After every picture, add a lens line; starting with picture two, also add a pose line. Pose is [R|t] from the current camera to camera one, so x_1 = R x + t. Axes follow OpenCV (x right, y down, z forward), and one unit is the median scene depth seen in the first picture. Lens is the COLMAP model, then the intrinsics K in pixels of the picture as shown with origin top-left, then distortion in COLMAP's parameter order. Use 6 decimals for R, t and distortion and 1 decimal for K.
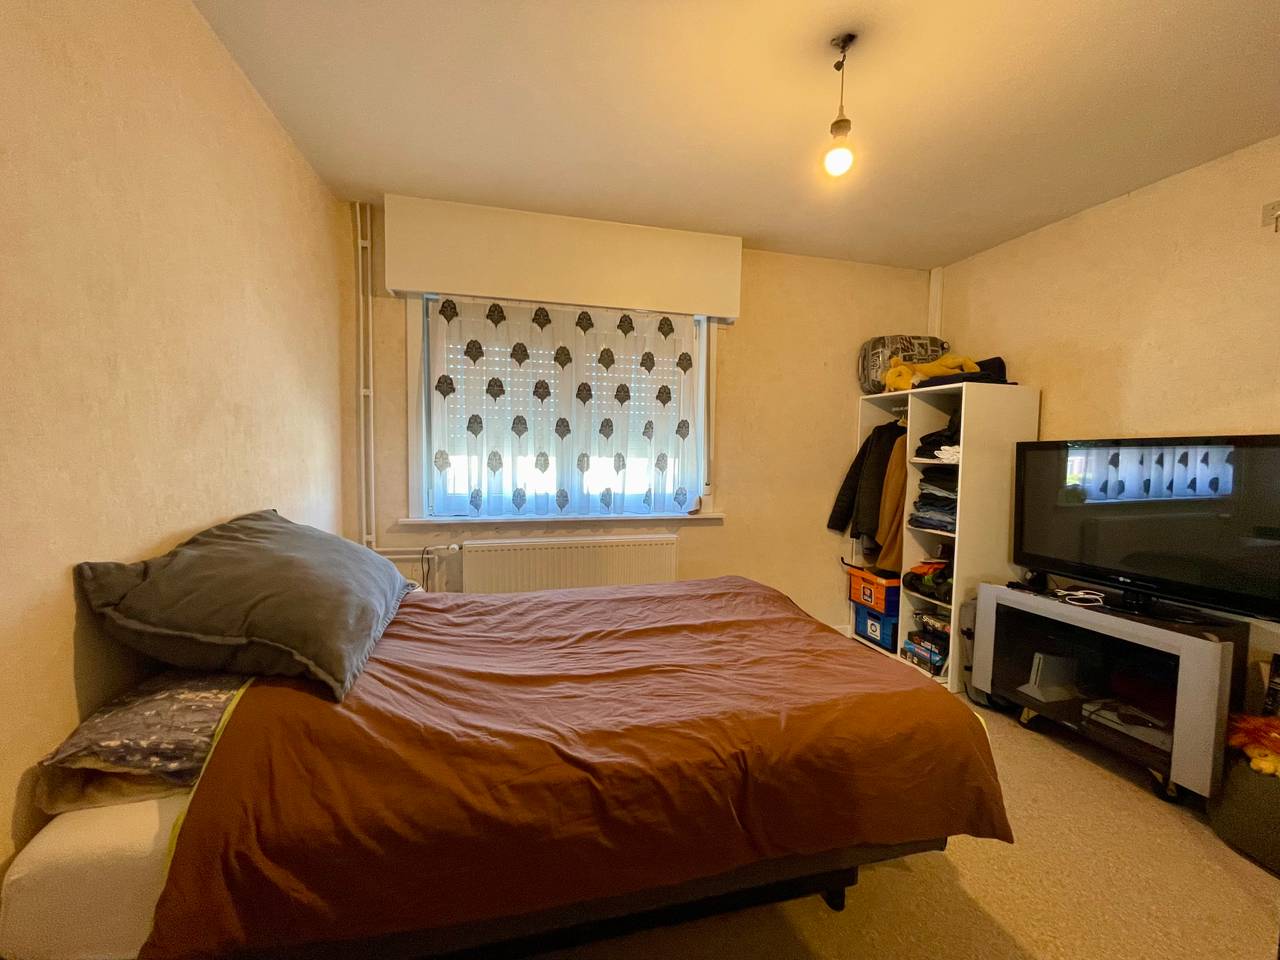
lens RADIAL K [[495.9, 0, 649.0], [0, 495.9, 472.4], [0, 0, 1]] dist [0.001989, -0.000039]
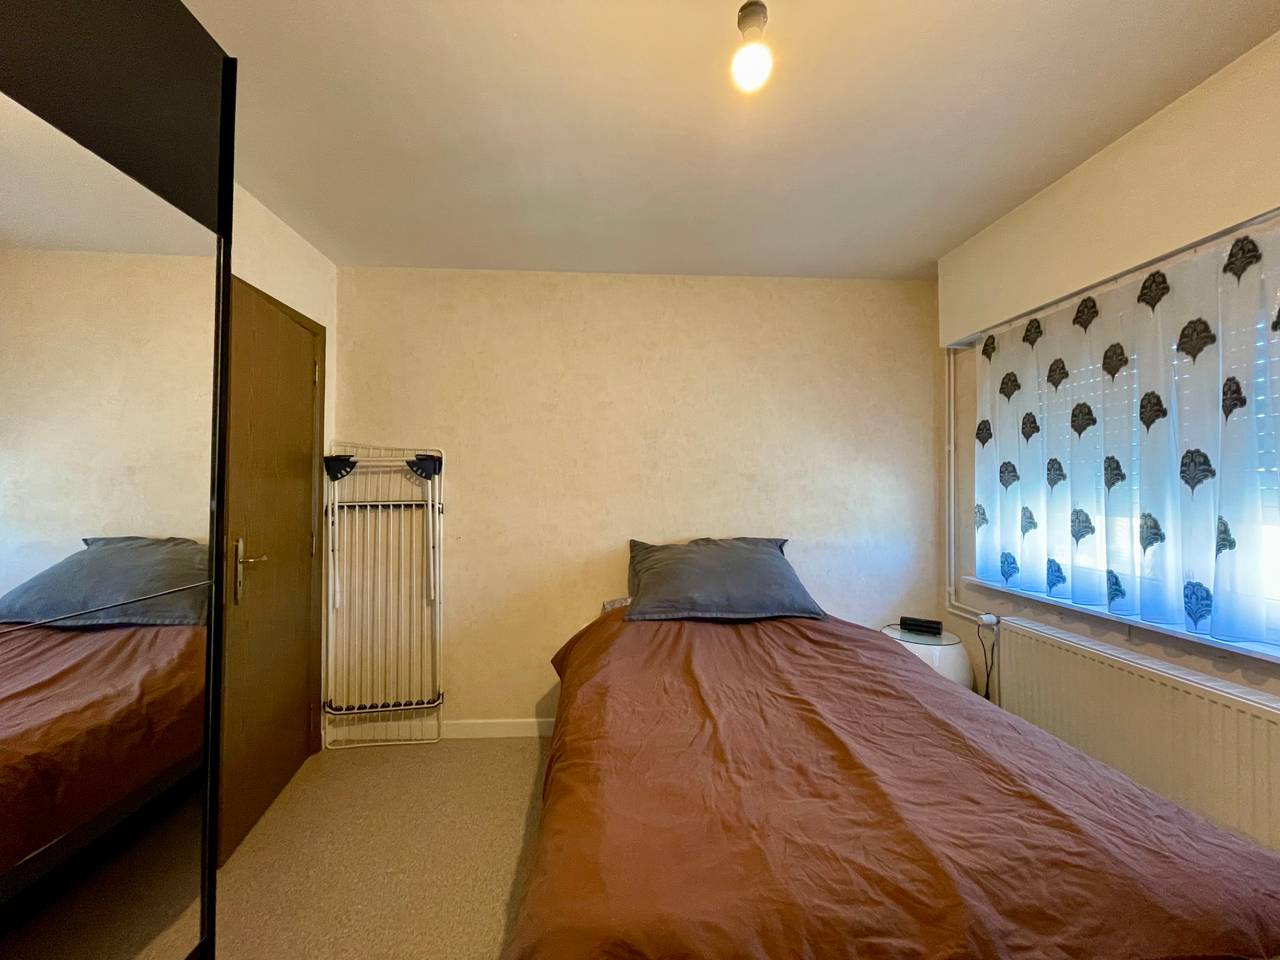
lens RADIAL K [[511.8, 0, 646.9], [0, 511.8, 474.5], [0, 0, 1]] dist [-0.002590, 0.000025]
pose [[-0.155298, -0.042384, -0.986958, 0.756717], [-0.063538, 0.997439, -0.032837, -0.039303], [0.985822, 0.057609, -0.157594, 0.715265]]
